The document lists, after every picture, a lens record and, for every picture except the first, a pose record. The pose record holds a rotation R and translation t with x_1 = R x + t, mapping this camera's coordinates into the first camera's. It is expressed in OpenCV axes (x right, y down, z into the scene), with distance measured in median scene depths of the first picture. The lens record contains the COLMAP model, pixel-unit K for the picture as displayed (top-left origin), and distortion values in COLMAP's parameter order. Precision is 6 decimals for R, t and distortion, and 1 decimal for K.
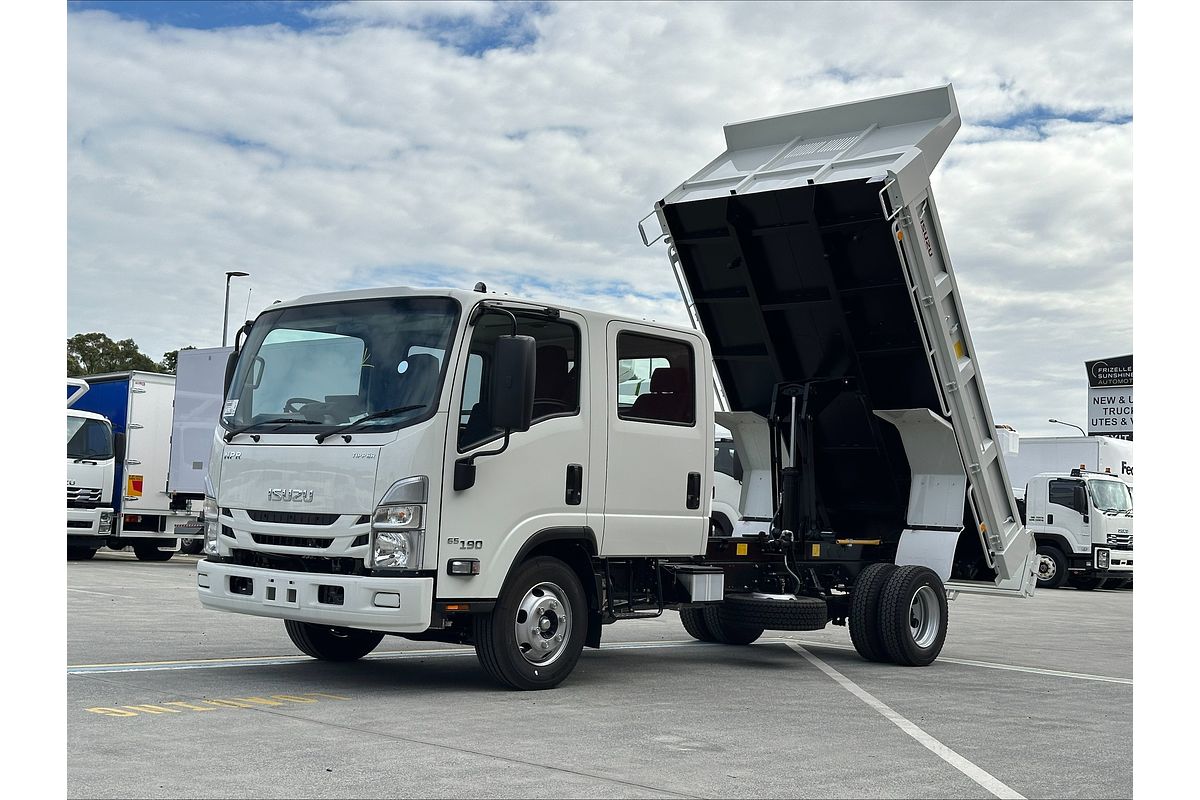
lens RADIAL K [[1476.6, 0, 602.7], [0, 1476.6, 406.6], [0, 0, 1]] dist [0.114849, 0.000000]
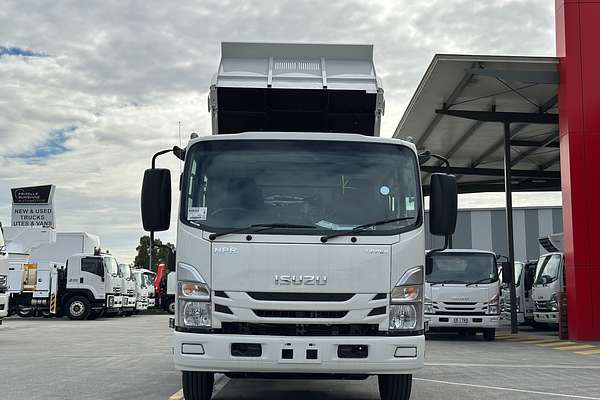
lens RADIAL K [[830.0, 0, 299.3], [0, 830.0, 198.7], [0, 0, 1]] dist [0.128535, 0.000000]
pose [[0.743374, 0.041163, 0.667609, -0.689825], [-0.028876, 0.999149, -0.029453, 0.007214], [-0.668253, 0.002617, 0.743930, 0.413810]]
